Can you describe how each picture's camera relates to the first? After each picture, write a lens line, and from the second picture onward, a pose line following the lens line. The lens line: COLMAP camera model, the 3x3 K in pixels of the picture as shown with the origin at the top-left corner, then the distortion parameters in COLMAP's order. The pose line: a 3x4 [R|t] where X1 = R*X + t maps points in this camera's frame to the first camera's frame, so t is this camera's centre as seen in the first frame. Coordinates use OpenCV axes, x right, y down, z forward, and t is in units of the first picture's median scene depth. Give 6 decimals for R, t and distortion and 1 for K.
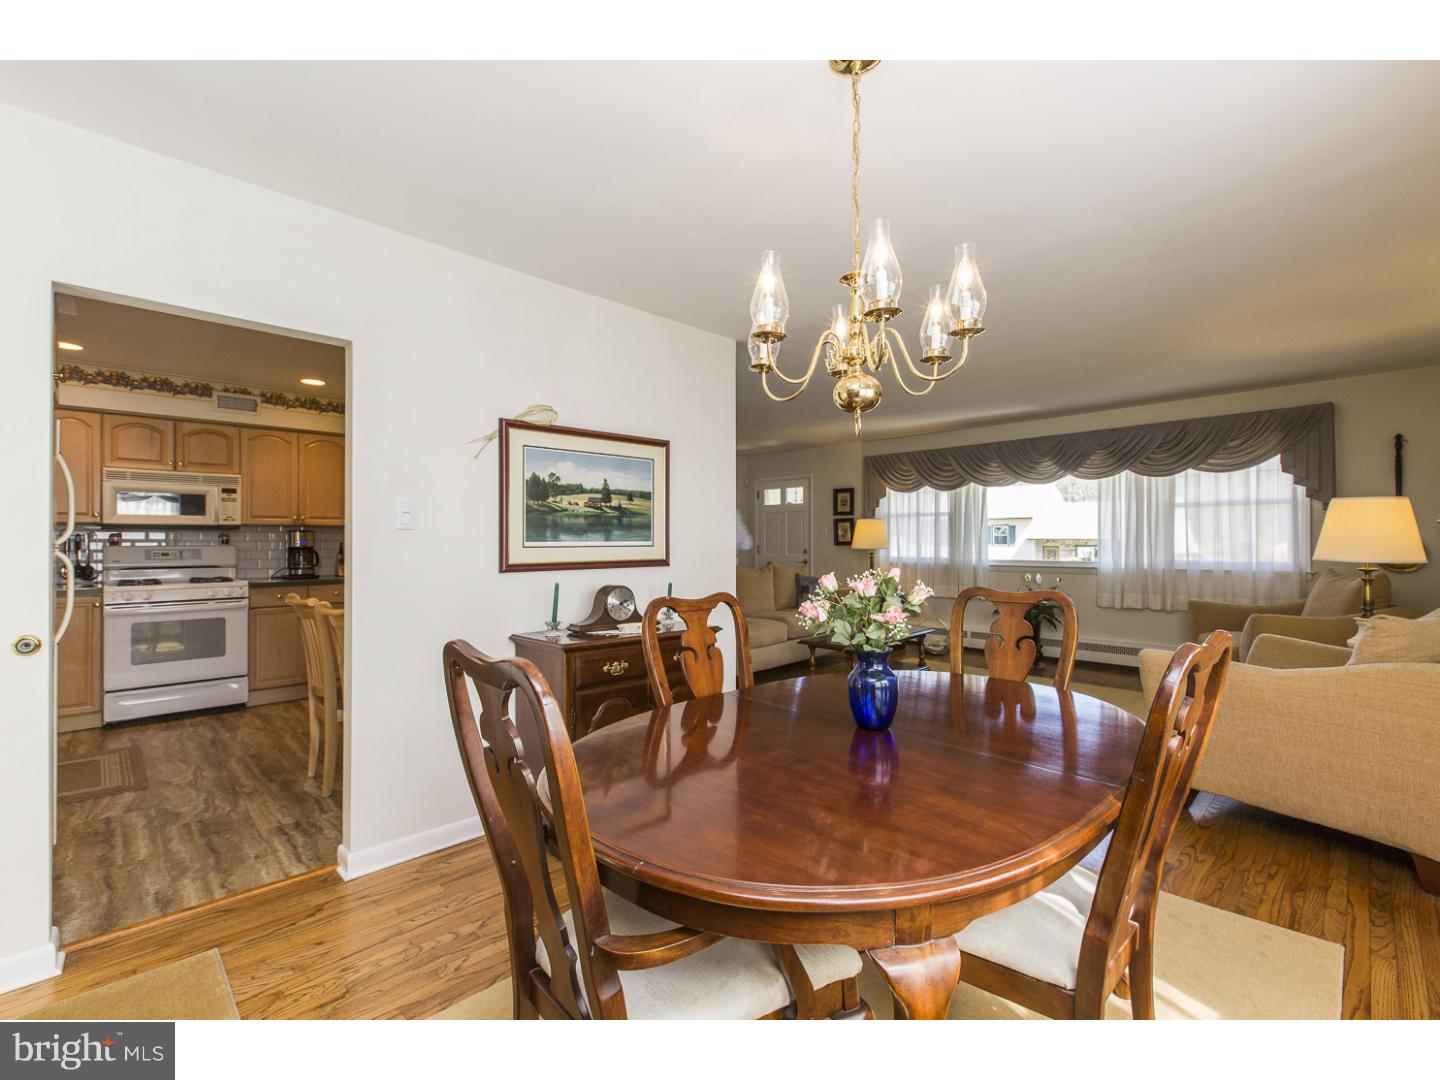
lens RADIAL K [[659.4, 0, 722.9], [0, 659.4, 532.9], [0, 0, 1]] dist [0.016100, -0.004032]
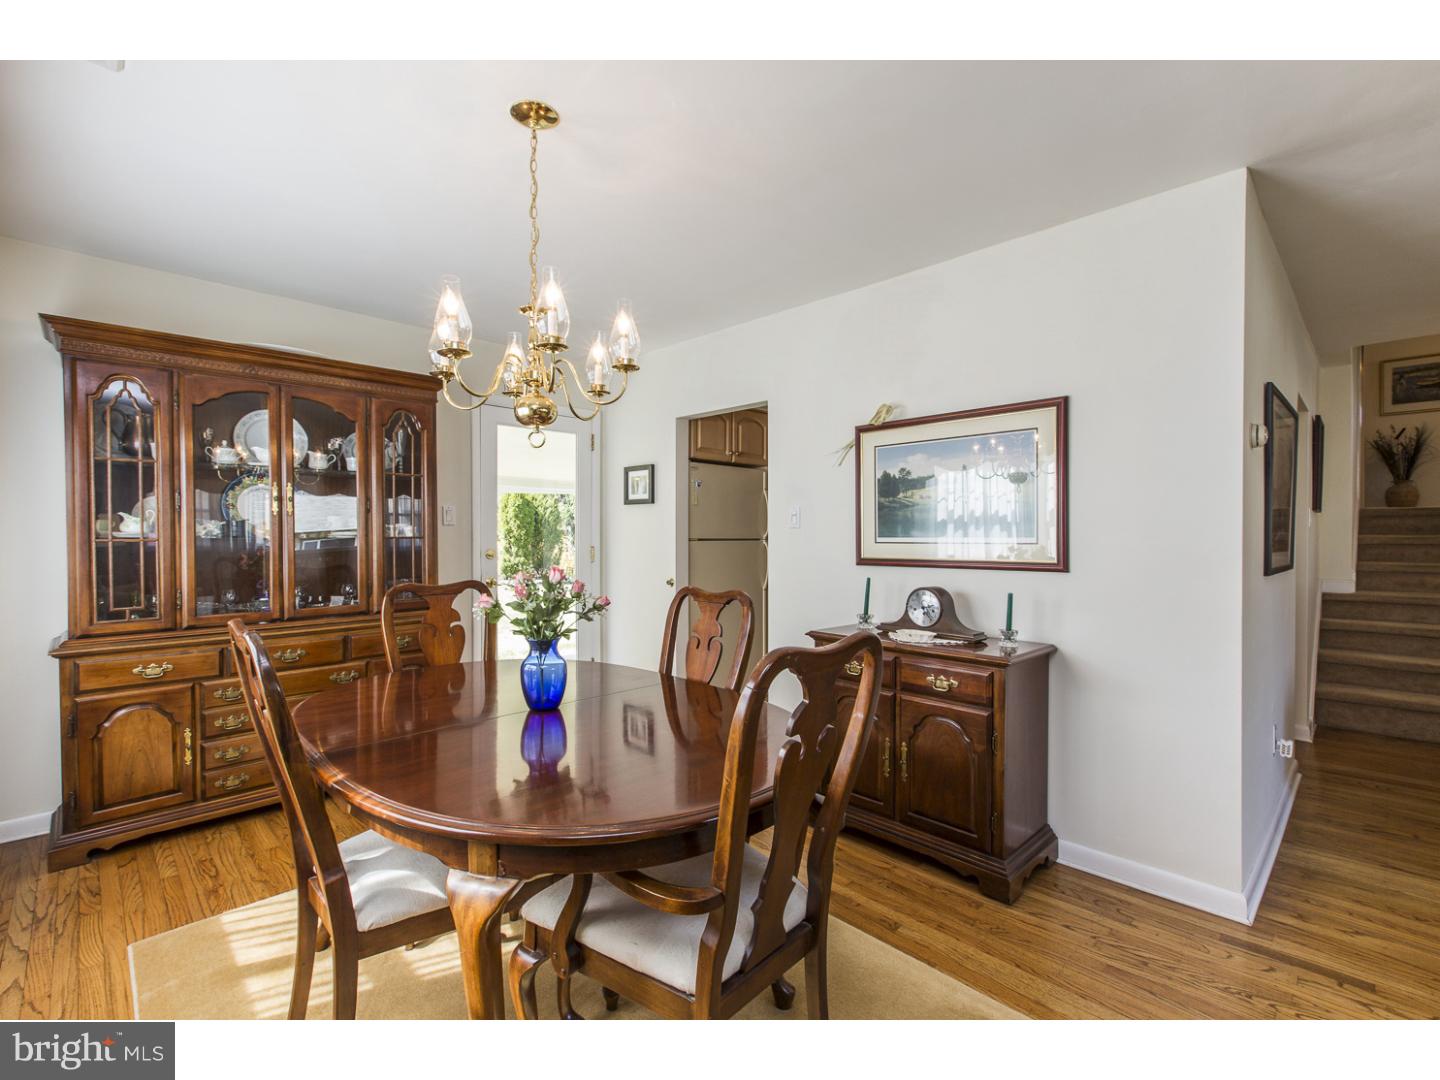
lens RADIAL K [[659.4, 0, 719.0], [0, 659.4, 541.8], [0, 0, 1]] dist [0.016100, -0.004032]
pose [[-0.006755, 0.015759, -0.999853, 0.730837], [0.018055, 0.999715, 0.015635, -0.000724], [0.999814, -0.017946, -0.007038, 0.724336]]
